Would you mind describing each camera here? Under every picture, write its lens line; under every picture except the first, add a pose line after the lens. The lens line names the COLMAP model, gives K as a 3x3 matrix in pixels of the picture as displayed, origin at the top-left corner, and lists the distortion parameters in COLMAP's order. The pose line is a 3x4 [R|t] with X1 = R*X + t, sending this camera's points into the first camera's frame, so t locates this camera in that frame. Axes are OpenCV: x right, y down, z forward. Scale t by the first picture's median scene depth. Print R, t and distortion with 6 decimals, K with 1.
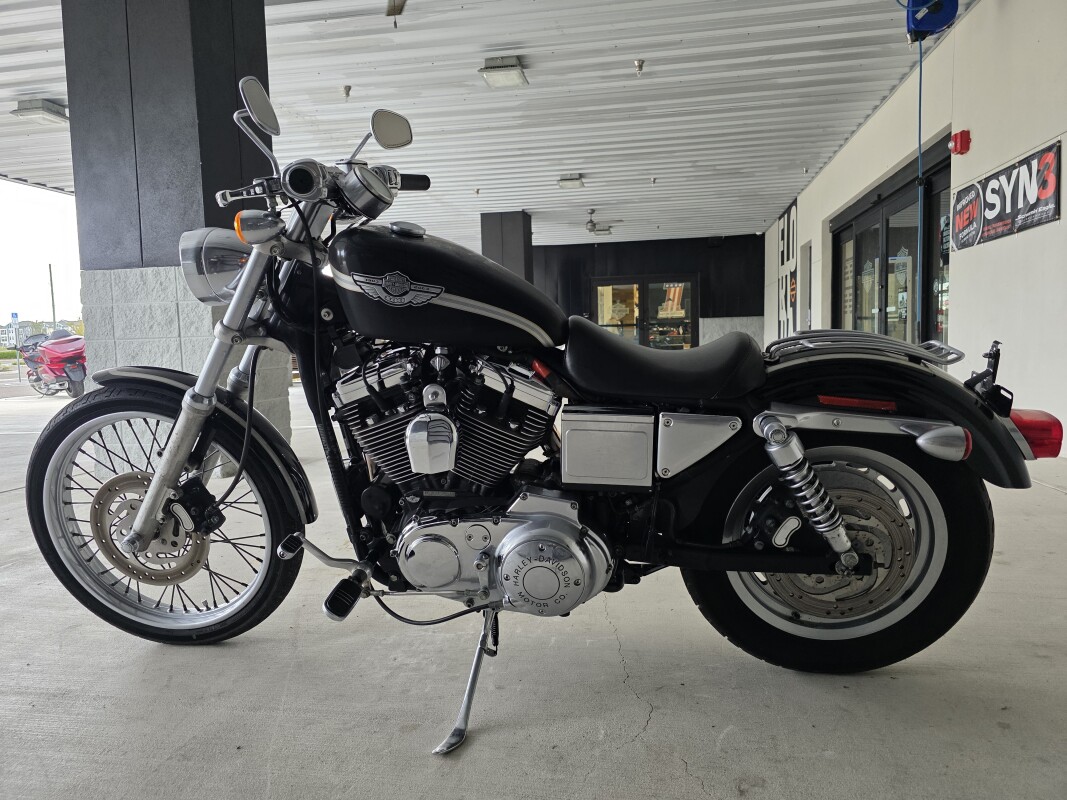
lens RADIAL K [[711.6, 0, 533.5], [0, 711.6, 400.0], [0, 0, 1]] dist [0.003529, -0.000587]
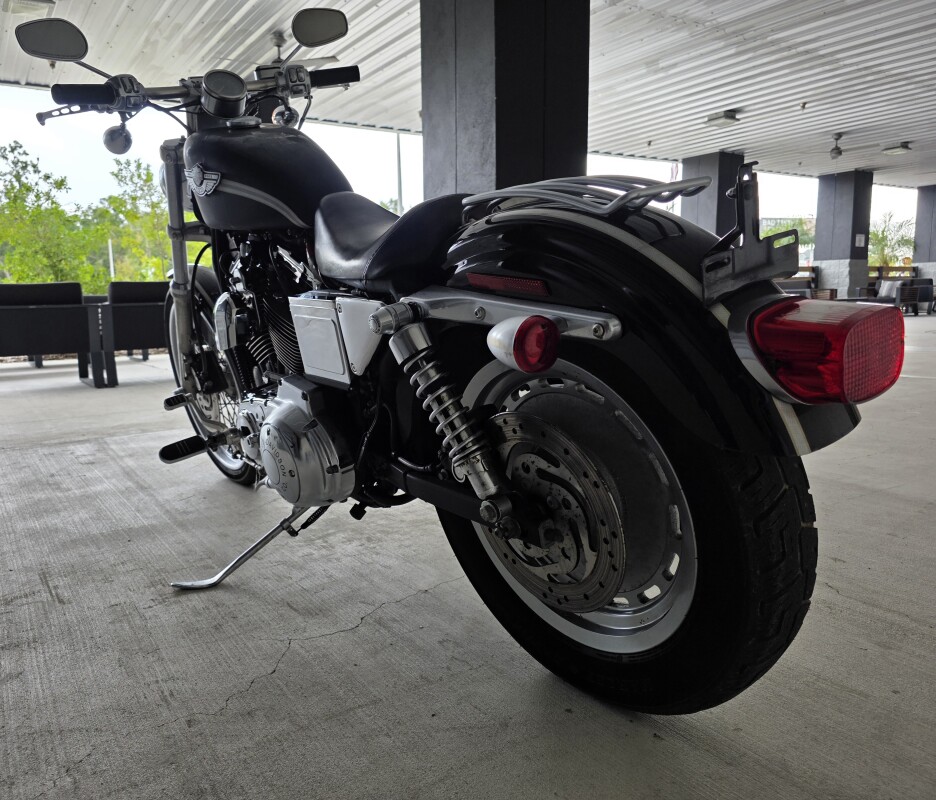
lens RADIAL K [[727.3, 0, 468.7], [0, 727.3, 417.3], [0, 0, 1]] dist [0.002648, 0.002697]
pose [[0.670746, 0.125454, -0.731000, 0.867708], [-0.056152, 0.991352, 0.118612, 0.046392], [0.739559, -0.038511, 0.671990, 0.476285]]
